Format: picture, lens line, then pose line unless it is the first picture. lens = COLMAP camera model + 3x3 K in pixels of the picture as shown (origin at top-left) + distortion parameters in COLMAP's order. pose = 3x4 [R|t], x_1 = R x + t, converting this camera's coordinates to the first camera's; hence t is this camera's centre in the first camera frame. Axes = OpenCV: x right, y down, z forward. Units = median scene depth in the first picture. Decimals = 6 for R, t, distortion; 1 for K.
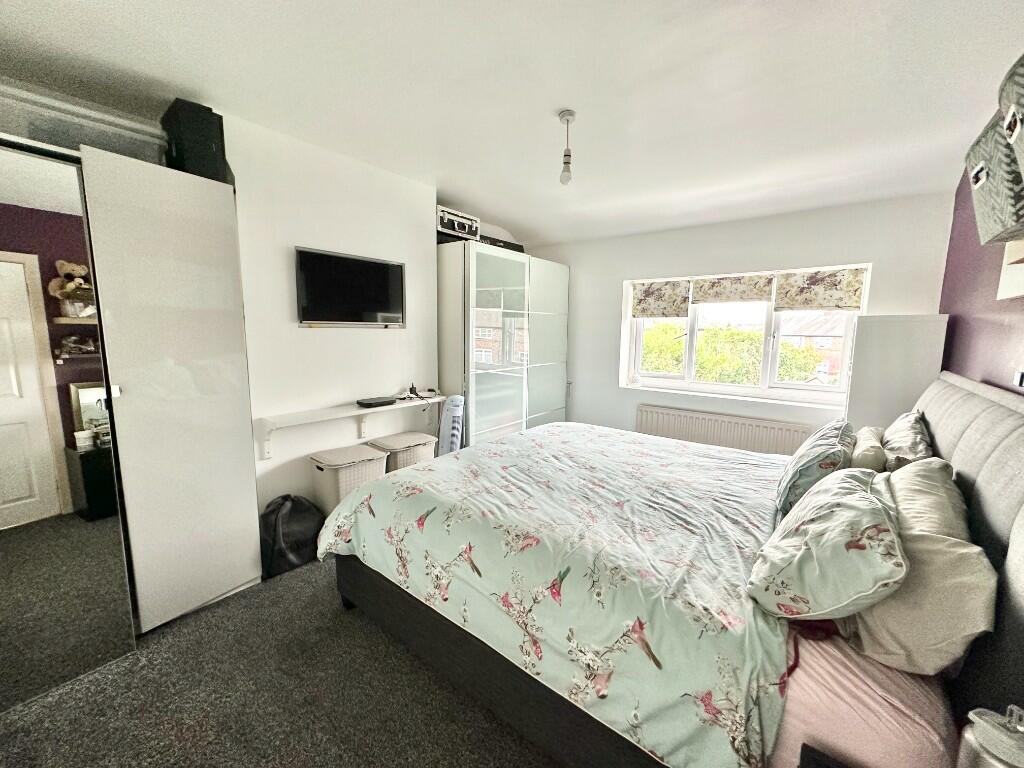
lens RADIAL K [[407.5, 0, 510.3], [0, 407.5, 382.0], [0, 0, 1]] dist [-0.001539, 0.000314]
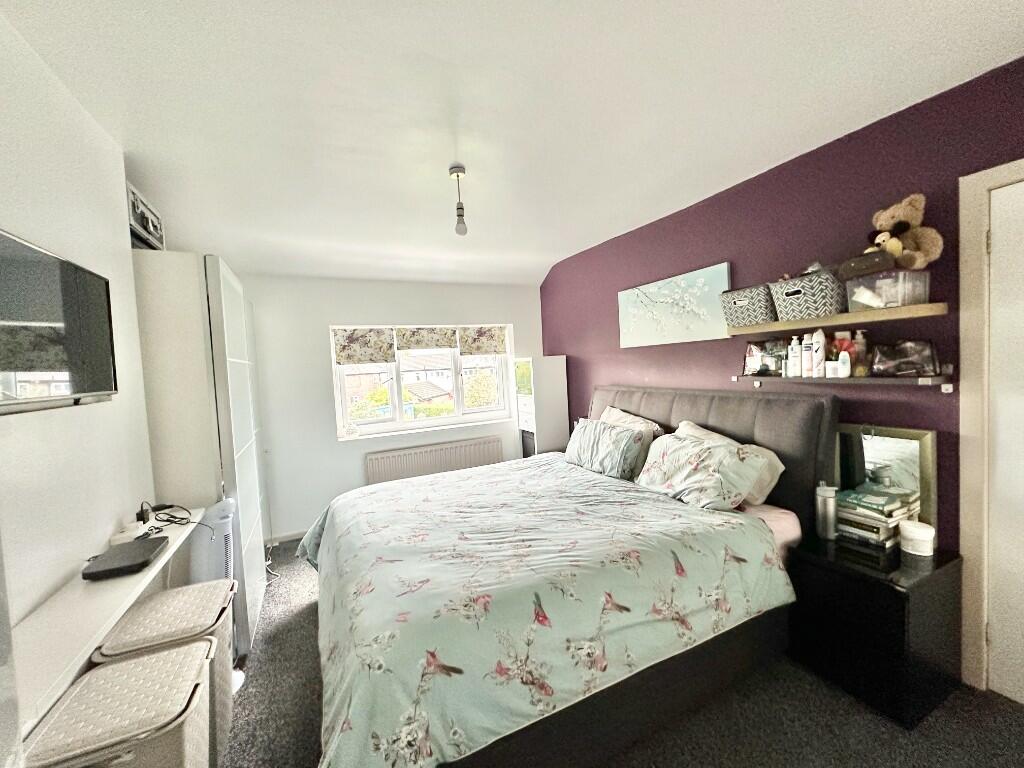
lens RADIAL K [[407.5, 0, 511.8], [0, 407.5, 383.5], [0, 0, 1]] dist [-0.001539, 0.000314]
pose [[0.426165, -0.078586, 0.901226, -0.724971], [0.173332, 0.984856, 0.003914, -0.099109], [-0.887885, 0.154543, 0.433333, 0.485427]]
